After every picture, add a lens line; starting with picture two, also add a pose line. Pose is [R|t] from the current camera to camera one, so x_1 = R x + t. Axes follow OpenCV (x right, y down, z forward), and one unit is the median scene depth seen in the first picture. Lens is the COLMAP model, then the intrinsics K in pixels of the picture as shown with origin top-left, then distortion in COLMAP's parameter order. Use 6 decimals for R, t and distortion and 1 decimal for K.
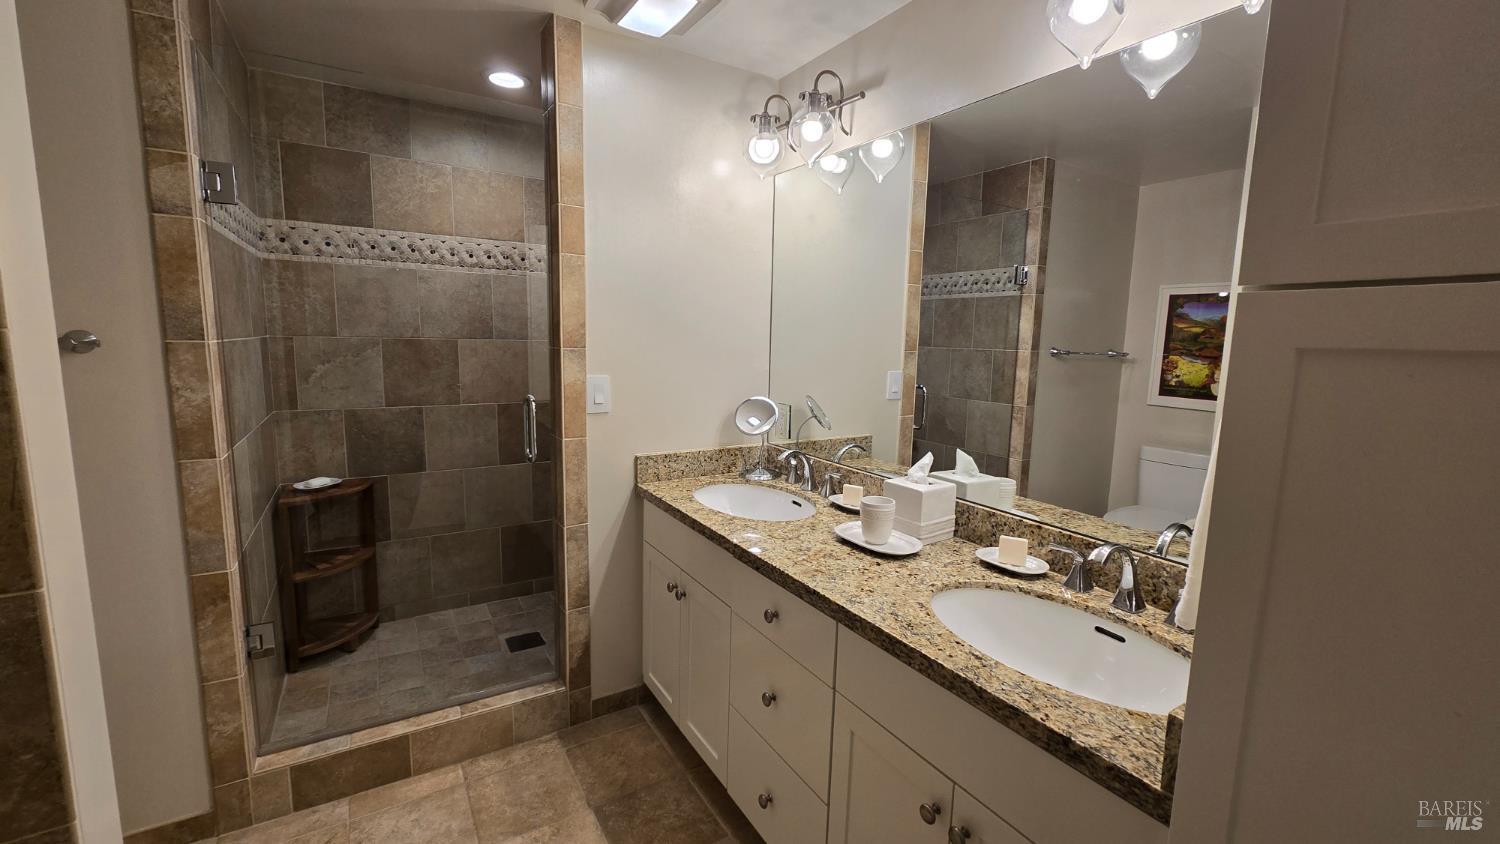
lens RADIAL K [[617.4, 0, 761.3], [0, 617.4, 416.6], [0, 0, 1]] dist [-0.003702, 0.000540]
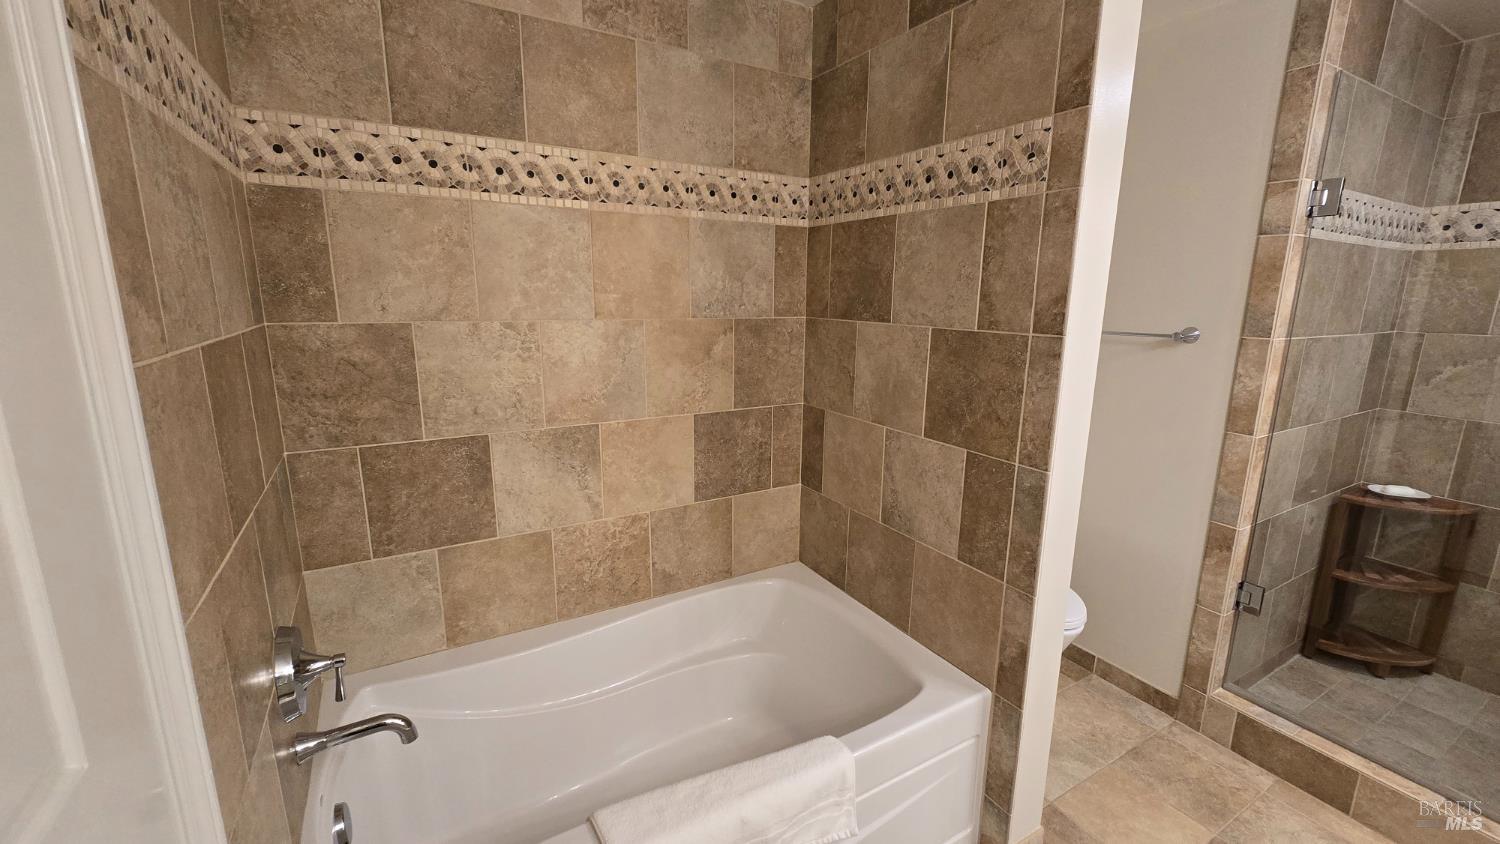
lens RADIAL K [[617.4, 0, 752.0], [0, 617.4, 419.4], [0, 0, 1]] dist [-0.003702, 0.000540]
pose [[-0.039333, 0.181597, -0.982586, 0.242596], [-0.142999, 0.972202, 0.185402, -0.034775], [0.988941, 0.147801, -0.012271, 0.032691]]
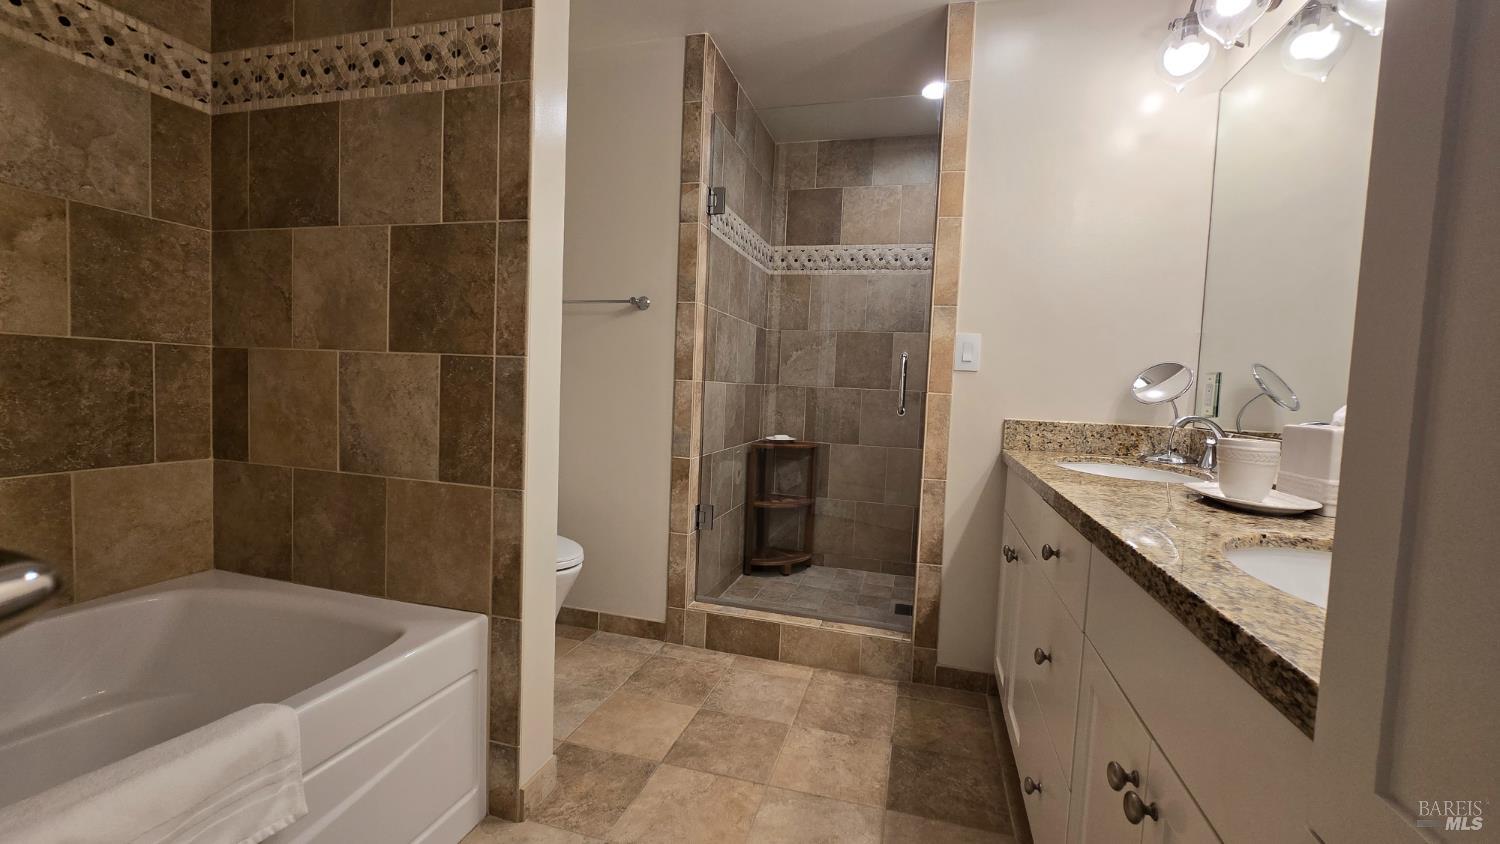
lens RADIAL K [[617.4, 0, 766.0], [0, 617.4, 422.9], [0, 0, 1]] dist [-0.003702, 0.000540]
pose [[0.676227, 0.043362, -0.735416, 0.256119], [-0.122059, 0.991064, -0.053800, 0.170528], [0.726512, 0.126146, 0.675476, 0.095567]]
